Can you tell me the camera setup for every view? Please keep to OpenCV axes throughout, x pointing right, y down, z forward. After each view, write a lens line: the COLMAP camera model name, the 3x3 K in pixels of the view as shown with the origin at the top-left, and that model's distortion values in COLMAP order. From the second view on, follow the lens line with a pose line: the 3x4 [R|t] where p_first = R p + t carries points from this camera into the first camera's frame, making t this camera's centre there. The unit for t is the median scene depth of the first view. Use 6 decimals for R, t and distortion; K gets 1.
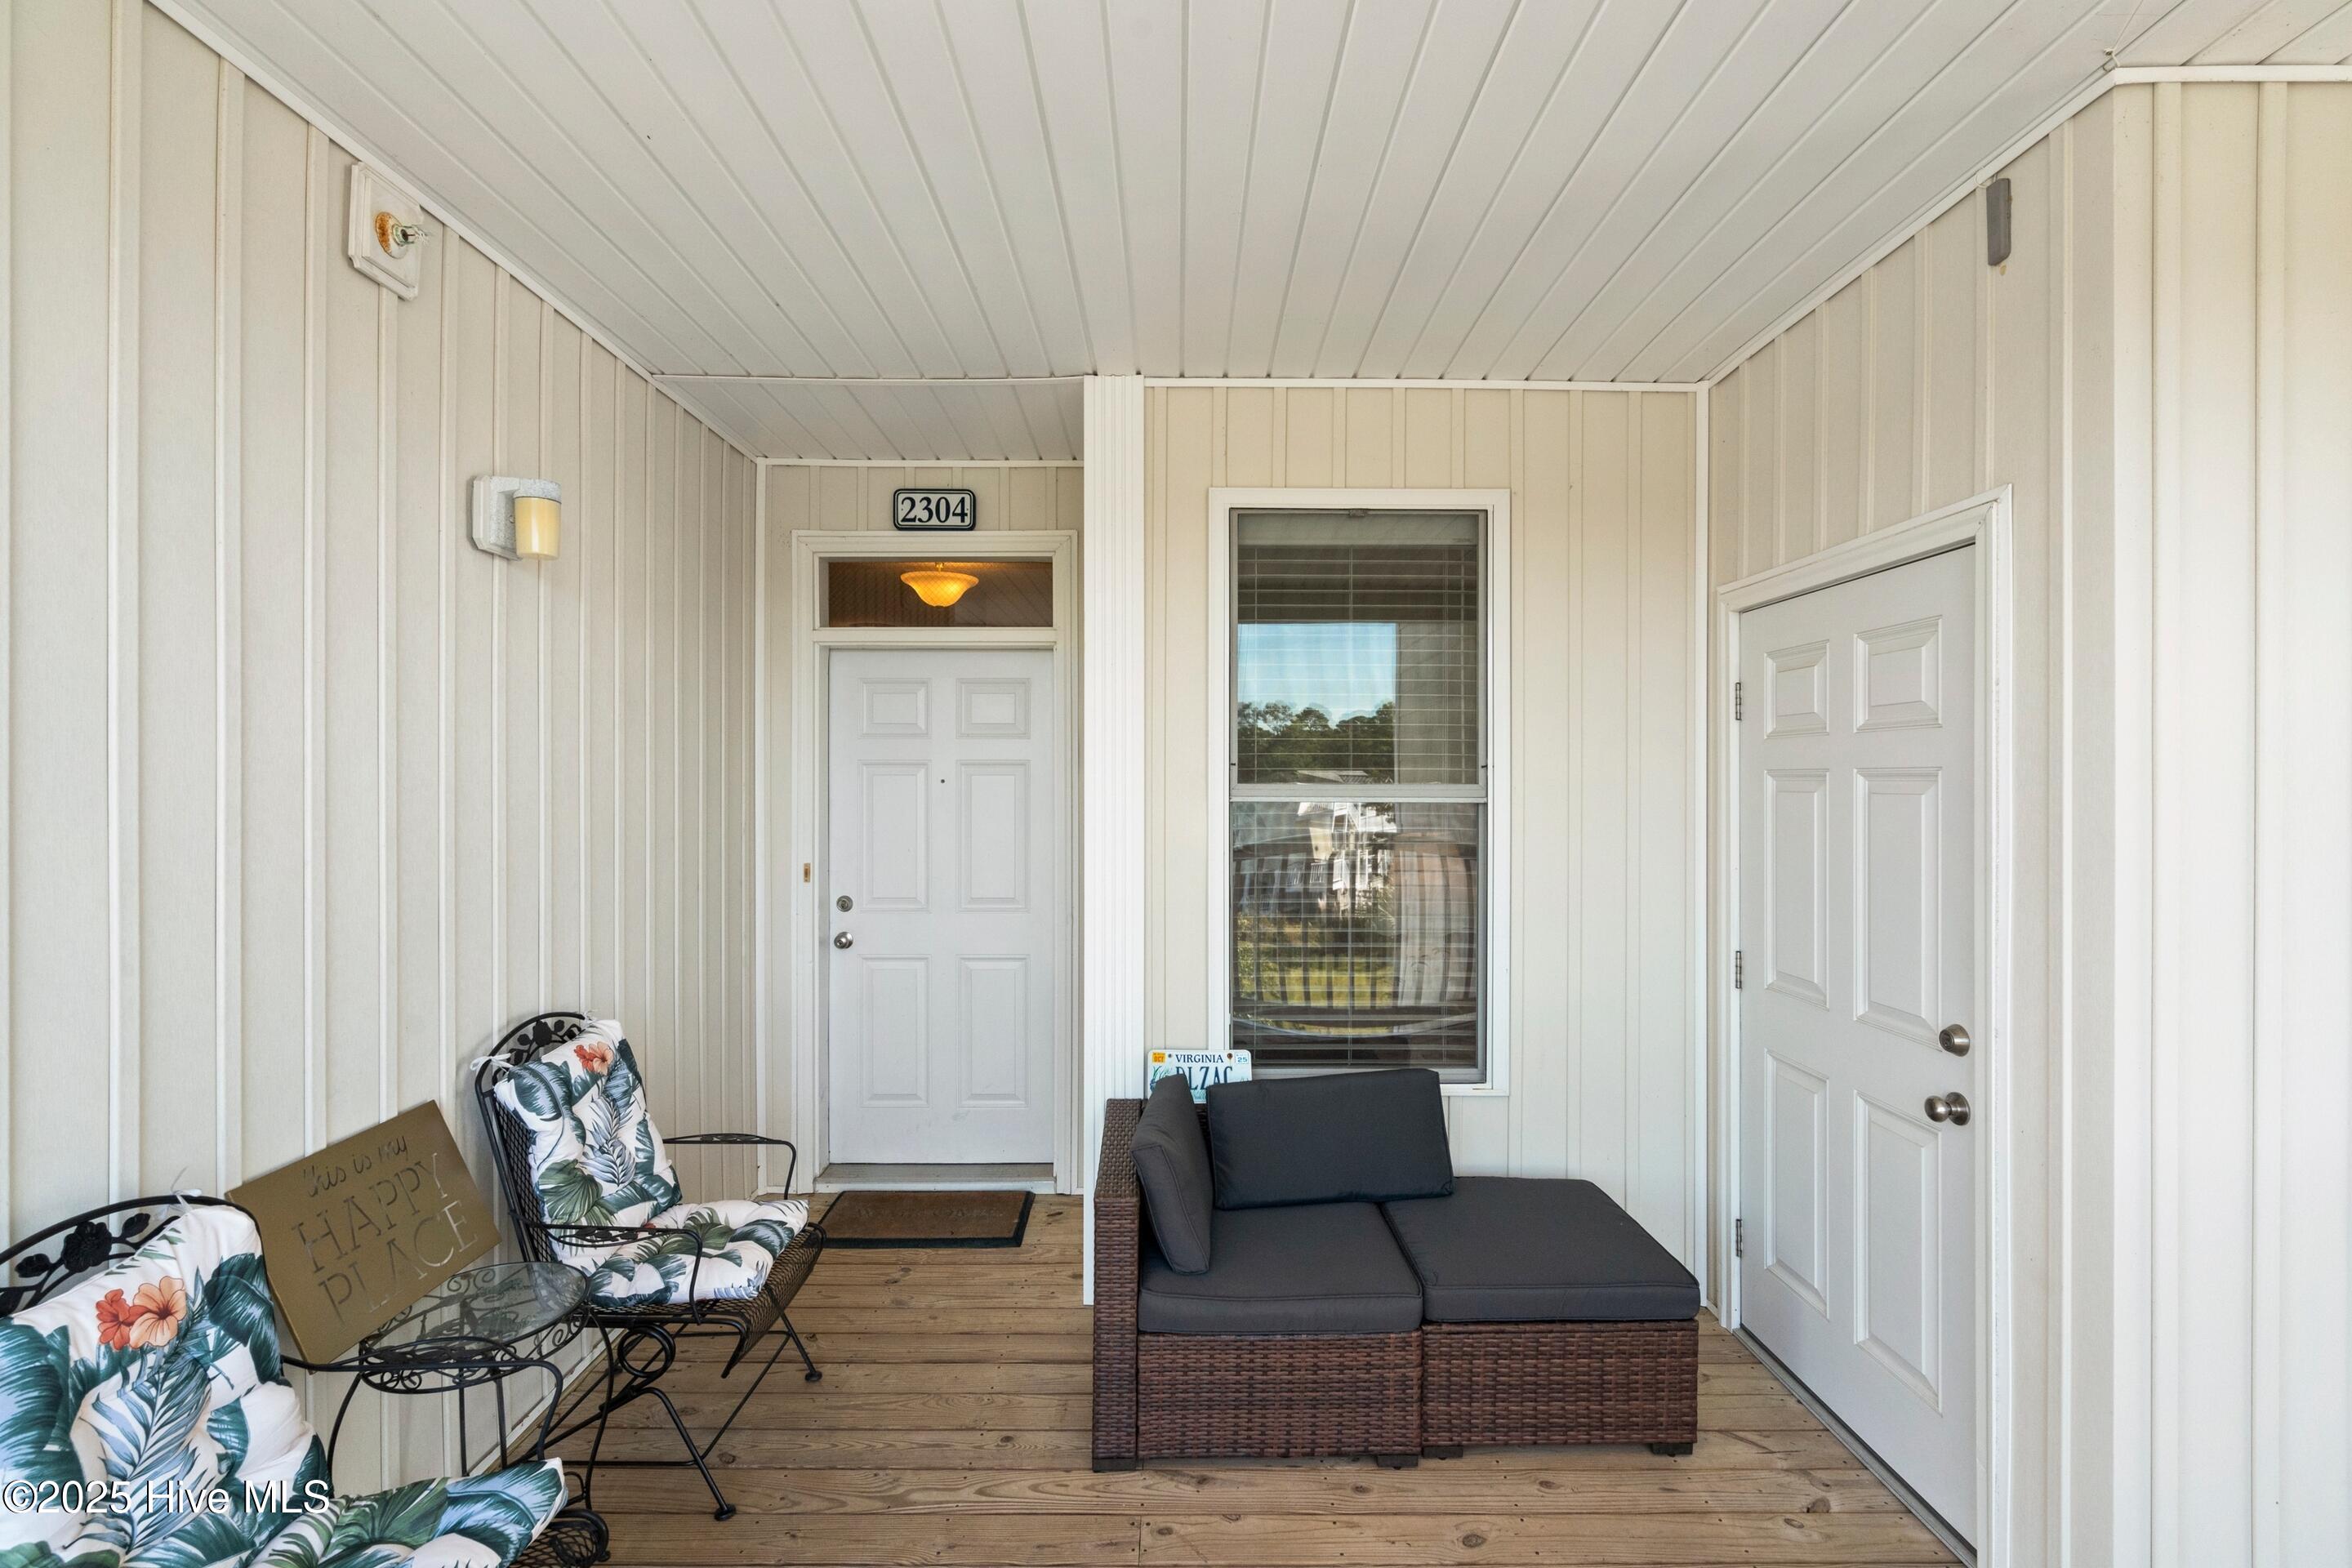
lens RADIAL K [[1055.7, 0, 1175.8], [0, 1055.7, 776.8], [0, 0, 1]] dist [-0.000379, 0.001011]
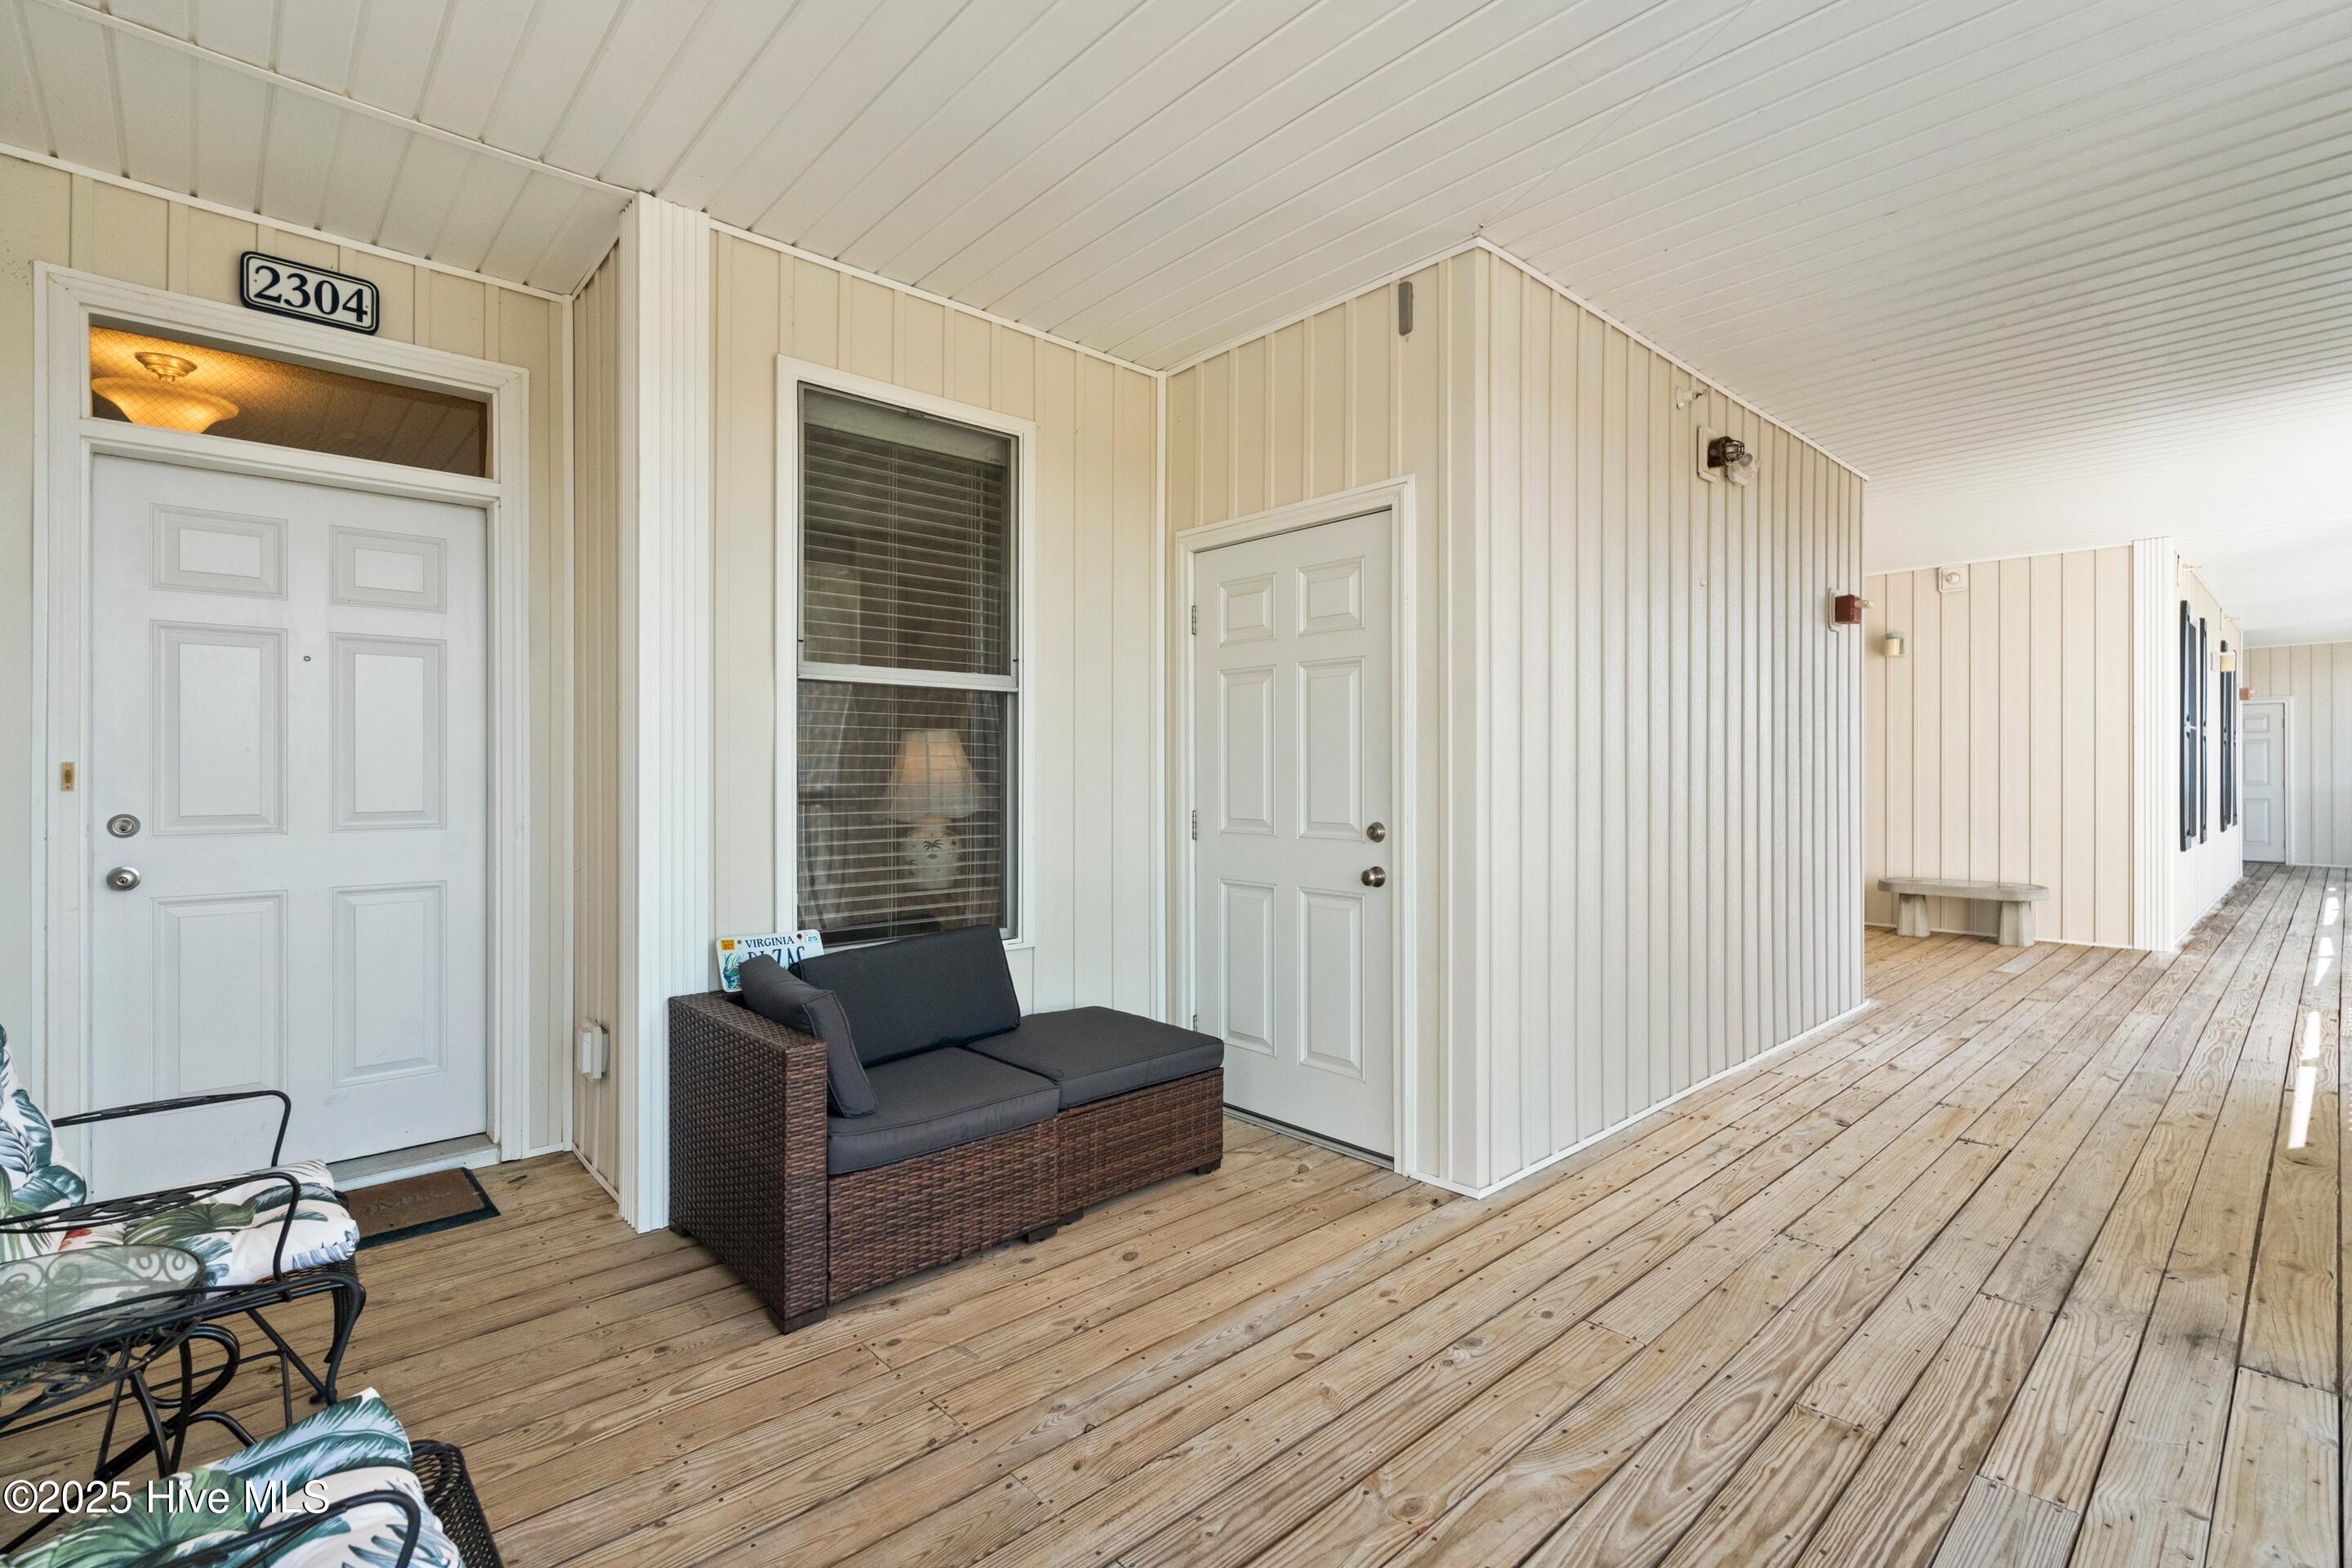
lens RADIAL K [[1067.6, 0, 1183.4], [0, 1067.6, 760.8], [0, 0, 1]] dist [-0.000765, 0.000642]
pose [[0.741818, 0.004257, 0.670588, -0.352789], [-0.000521, 0.999983, -0.005771, 0.107151], [-0.670601, 0.003932, 0.741808, 0.024505]]
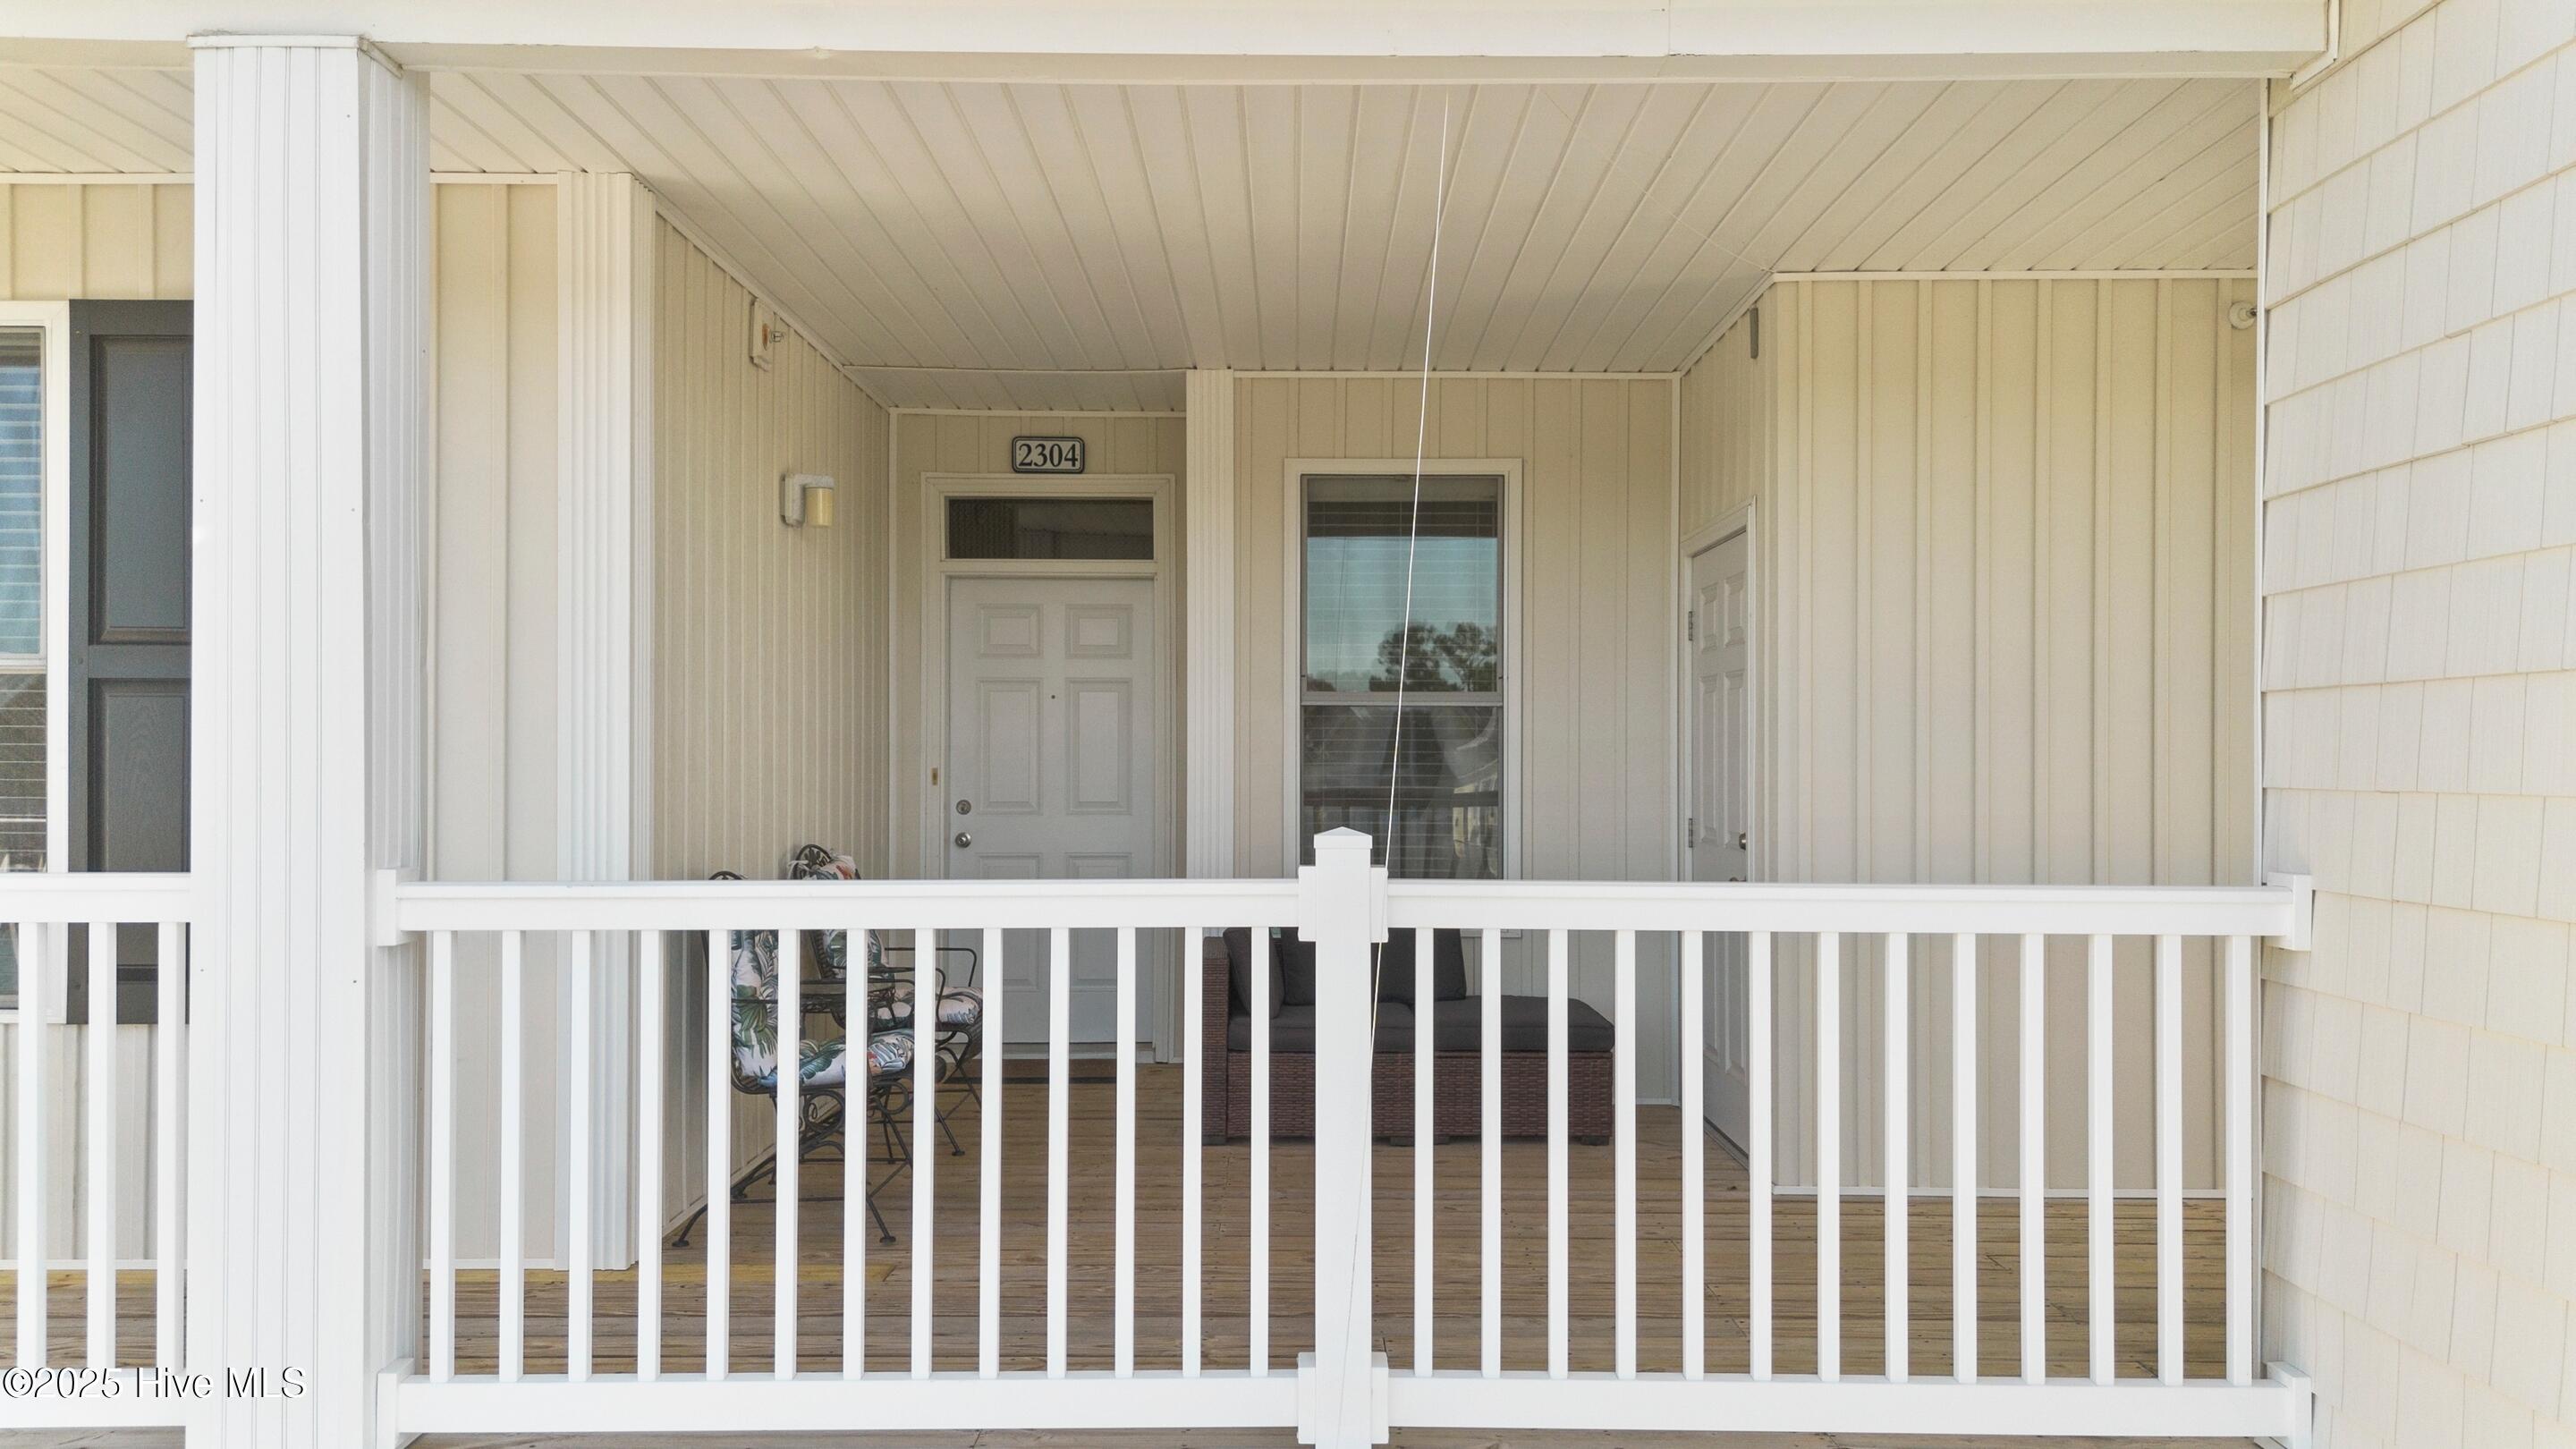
lens RADIAL K [[1854.2, 0, 1288.0], [0, 1854.2, 724.5], [0, 0, 1]] dist [0.207235, -0.000155]
pose [[0.999994, 0.000828, -0.003350, 0.043715], [-0.000879, 0.999886, -0.015082, 0.082388], [0.003337, 0.015085, 0.999881, -1.262859]]
